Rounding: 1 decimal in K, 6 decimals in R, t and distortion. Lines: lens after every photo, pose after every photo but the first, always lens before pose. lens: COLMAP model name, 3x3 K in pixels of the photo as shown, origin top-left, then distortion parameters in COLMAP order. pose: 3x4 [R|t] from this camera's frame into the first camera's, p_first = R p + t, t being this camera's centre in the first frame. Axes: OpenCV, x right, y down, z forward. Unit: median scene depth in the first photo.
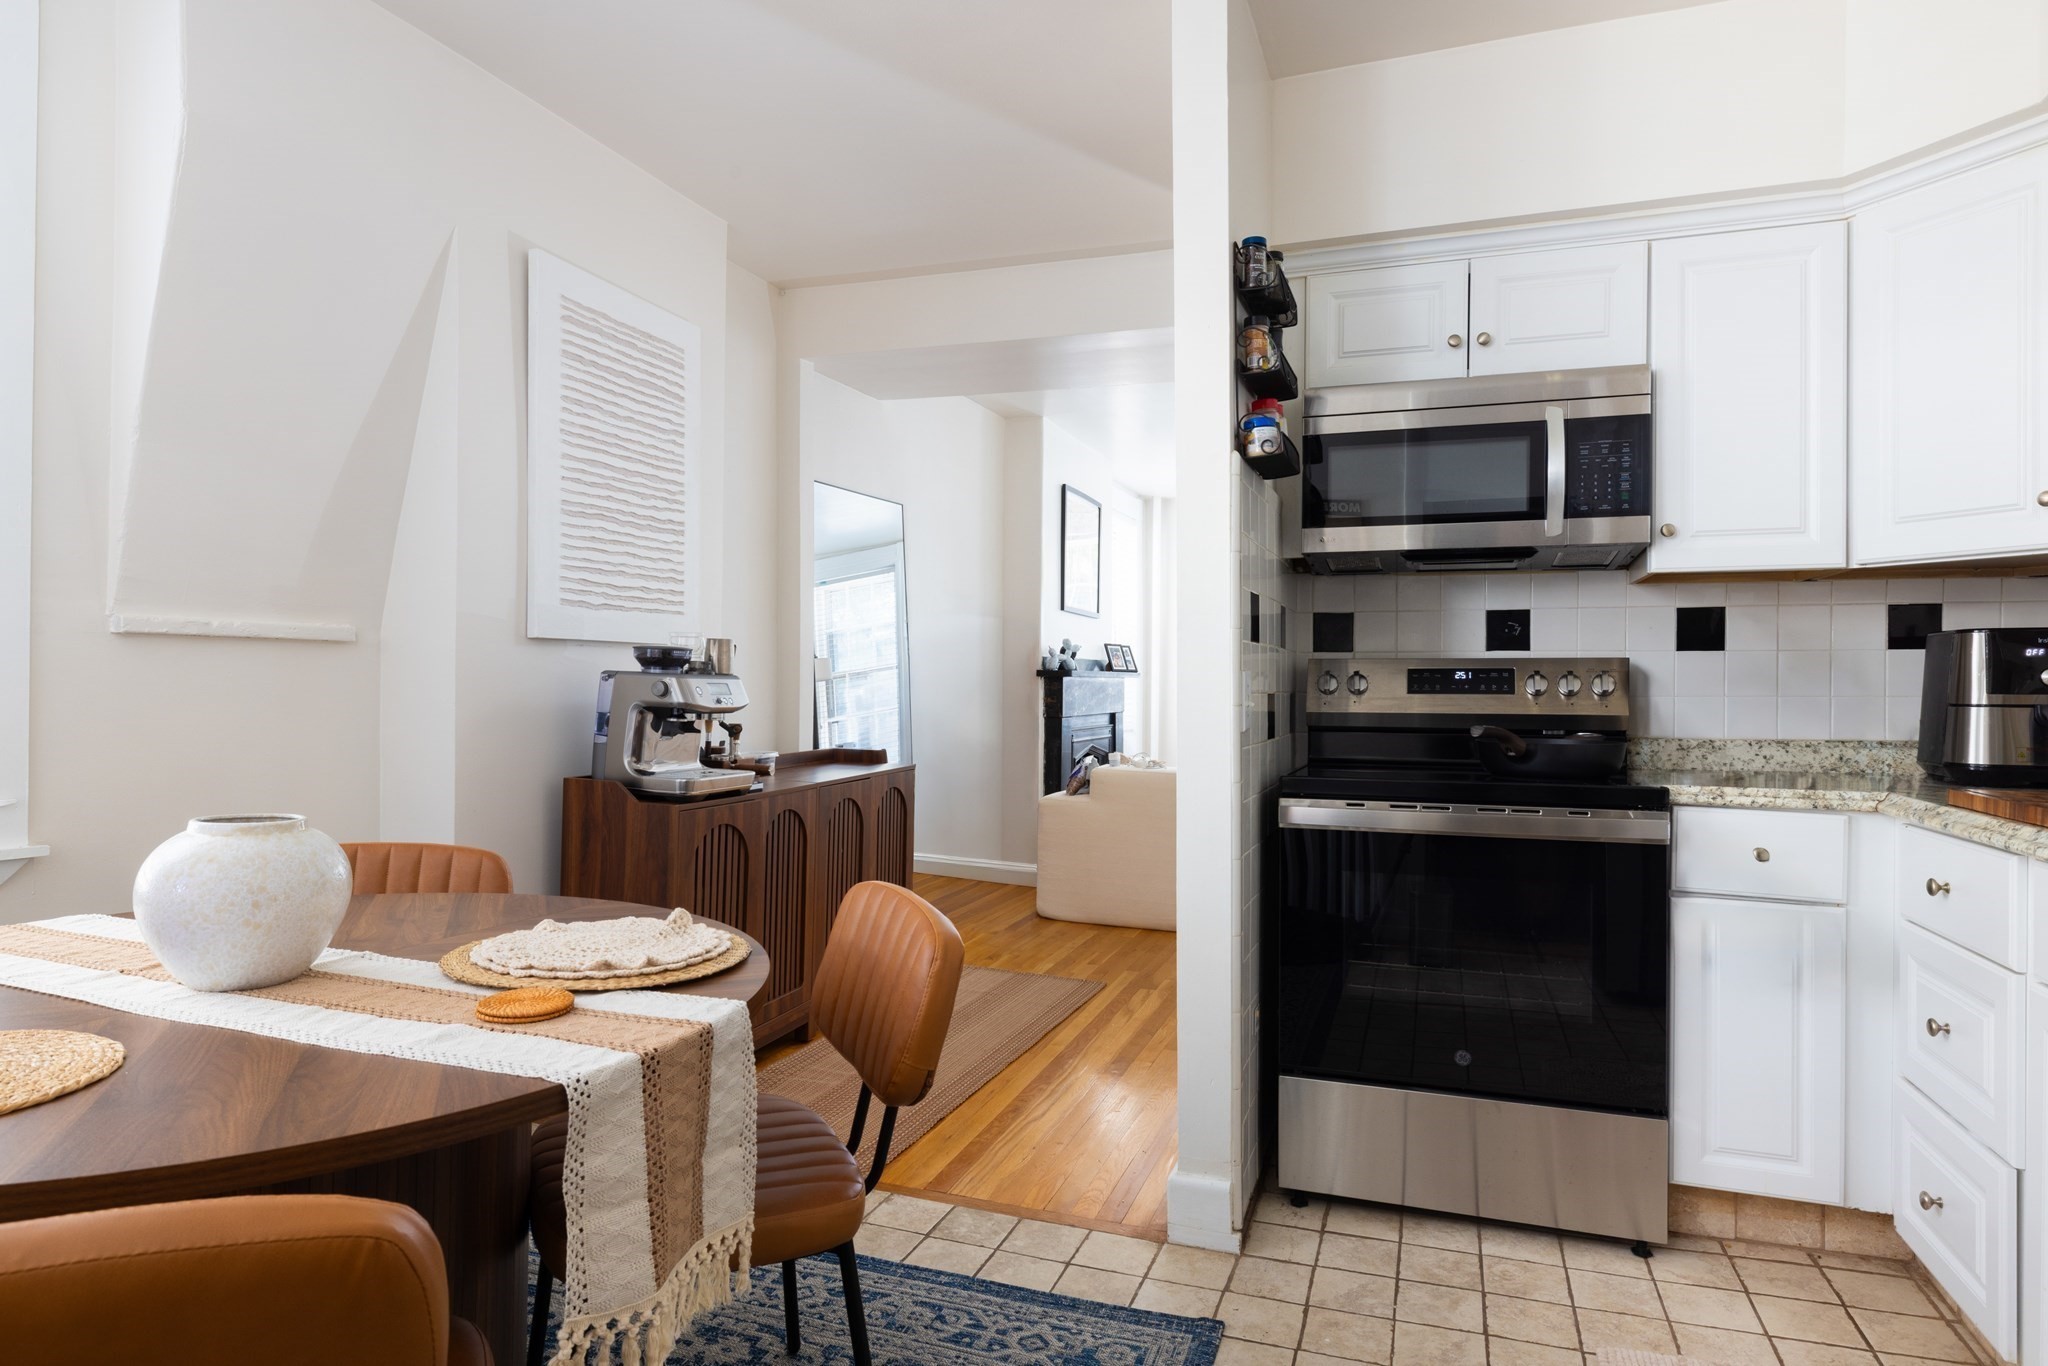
lens RADIAL K [[1179.9, 0, 1026.2], [0, 1179.9, 682.4], [0, 0, 1]] dist [0.004000, 0.000314]
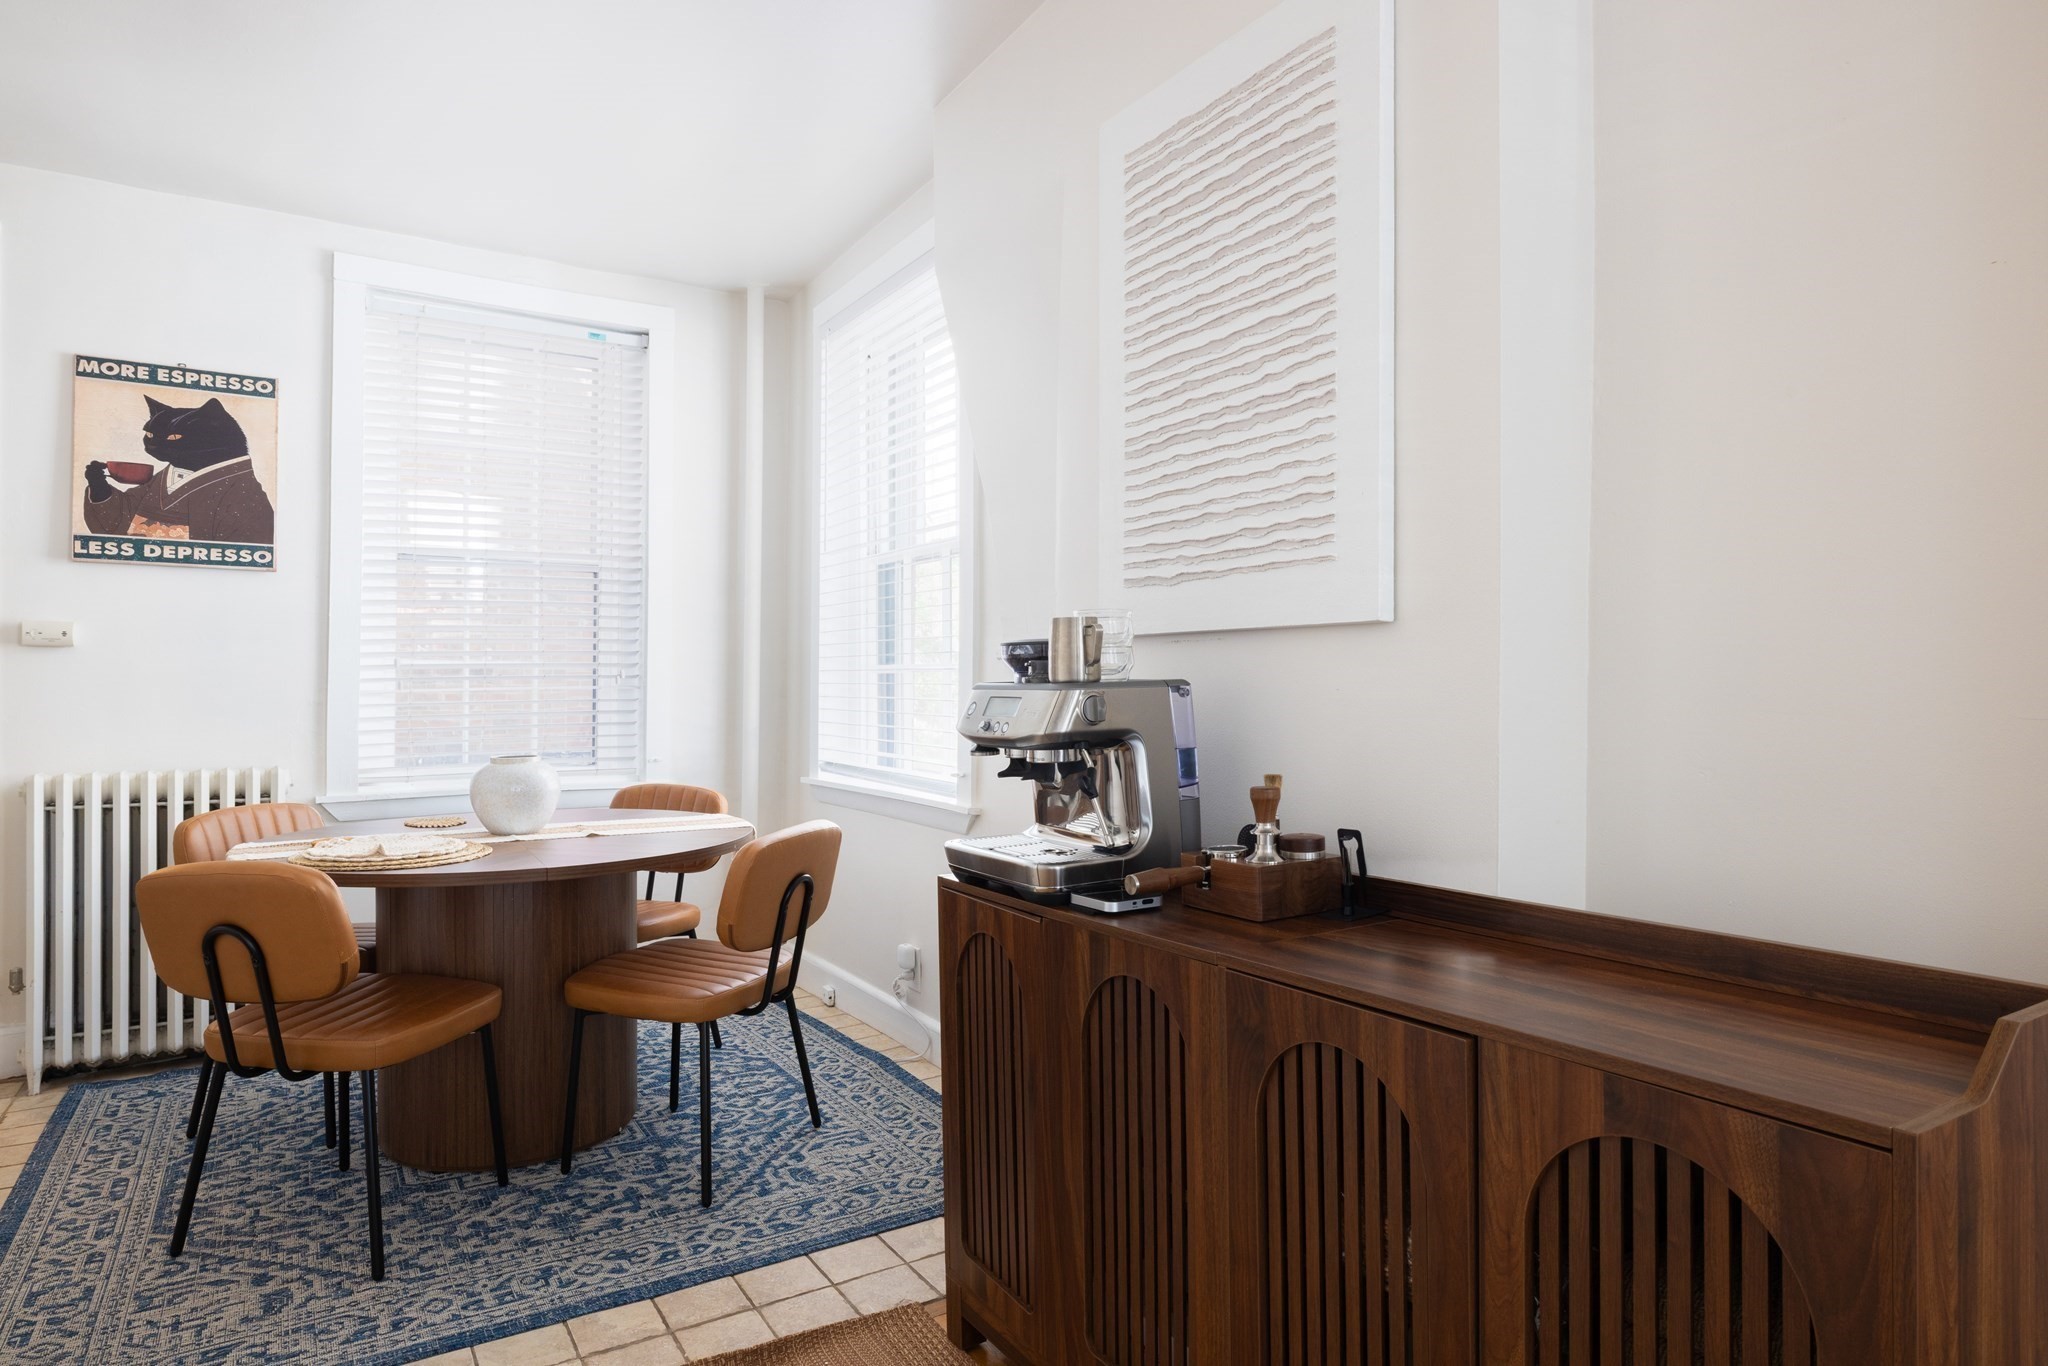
lens RADIAL K [[1184.4, 0, 1025.9], [0, 1184.4, 679.4], [0, 0, 1]] dist [-0.005789, 0.000298]
pose [[-0.618146, -0.014013, -0.785938, 0.192018], [-0.005562, 0.999894, -0.013453, -0.000780], [0.786043, -0.003944, -0.618159, 1.317988]]
